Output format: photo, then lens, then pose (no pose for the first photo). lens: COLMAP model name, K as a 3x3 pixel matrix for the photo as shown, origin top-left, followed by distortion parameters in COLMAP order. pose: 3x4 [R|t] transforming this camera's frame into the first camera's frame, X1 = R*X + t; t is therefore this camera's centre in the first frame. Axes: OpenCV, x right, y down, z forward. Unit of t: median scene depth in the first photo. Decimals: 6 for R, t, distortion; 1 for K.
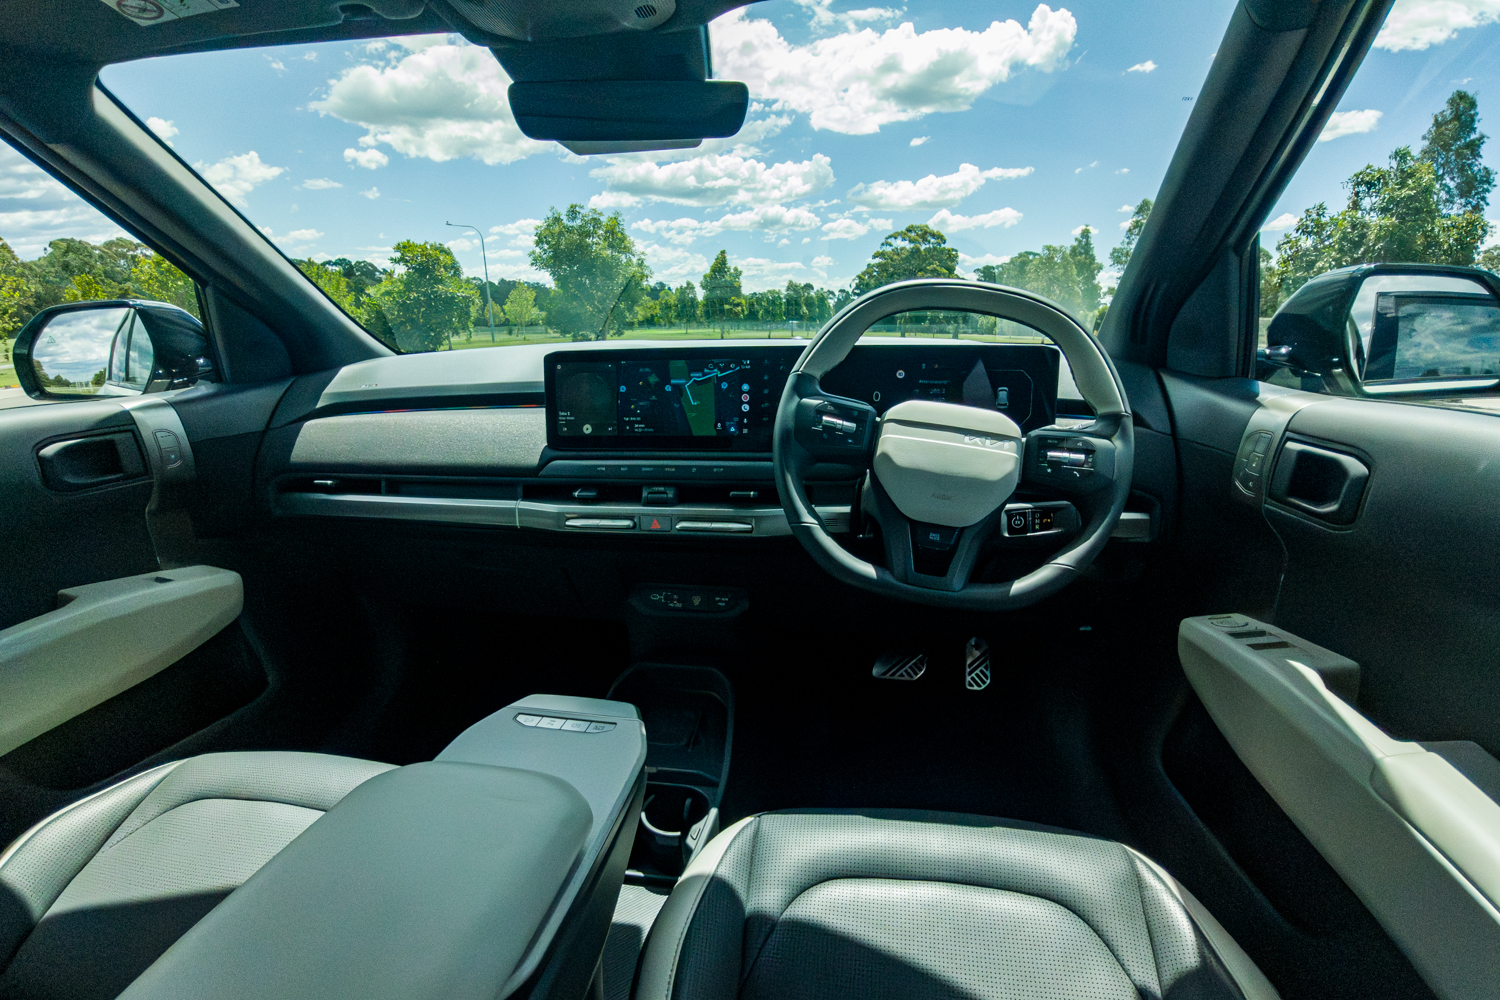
lens RADIAL K [[679.0, 0, 756.6], [0, 679.0, 560.5], [0, 0, 1]] dist [-0.065519, 0.028727]
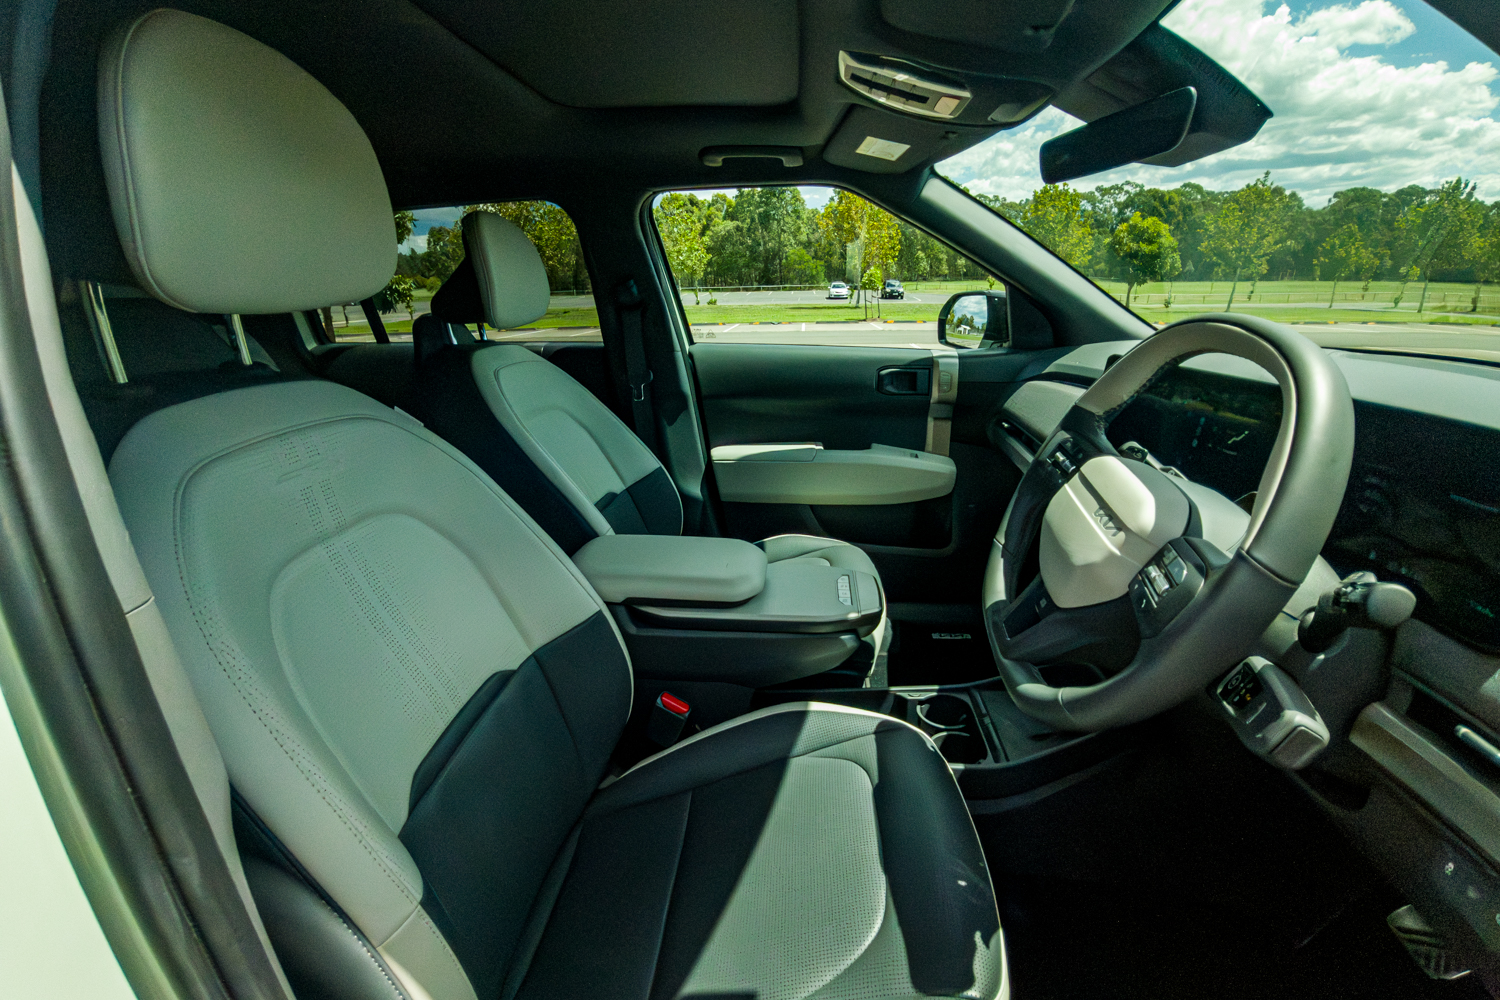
lens RADIAL K [[714.9, 0, 762.4], [0, 714.9, 501.6], [0, 0, 1]] dist [-0.028927, 0.000144]
pose [[0.102757, 0.308699, -0.945593, 0.817499], [-0.322698, 0.909556, 0.261867, -0.215263], [0.940907, 0.278232, 0.193080, 0.306531]]
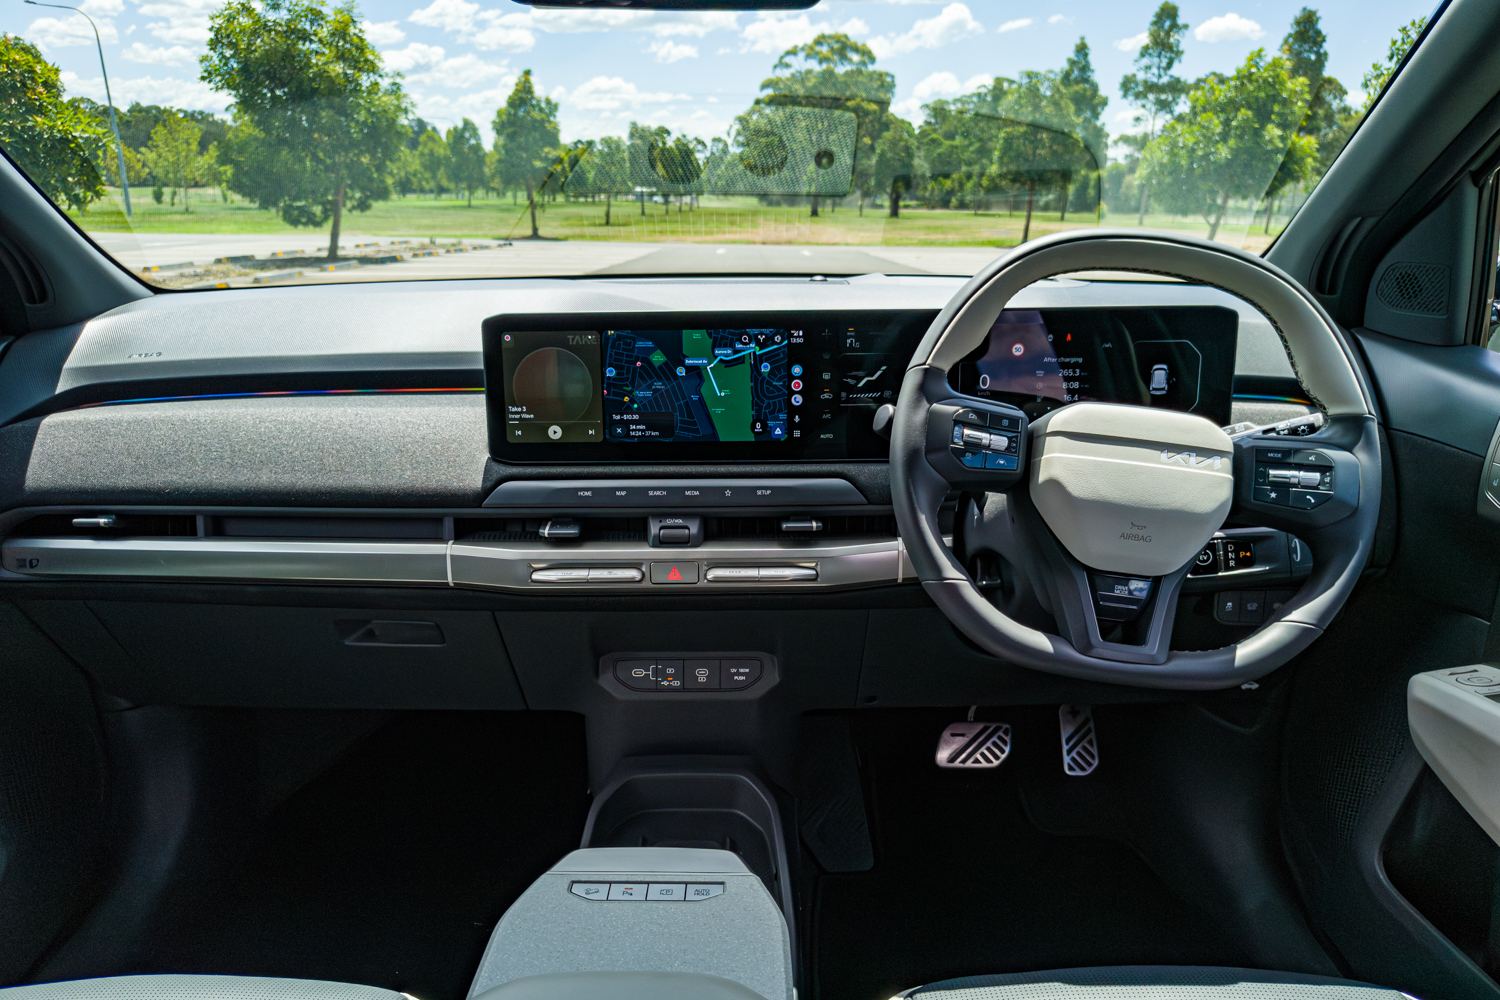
lens RADIAL K [[1055.6, 0, 750.6], [0, 1055.6, 573.1], [0, 0, 1]] dist [0.054530, -0.058939]
pose [[0.987599, -0.044148, 0.150664, -0.232361], [0.042652, 0.999003, 0.013149, -0.064725], [-0.151094, -0.006559, 0.988498, -0.060715]]
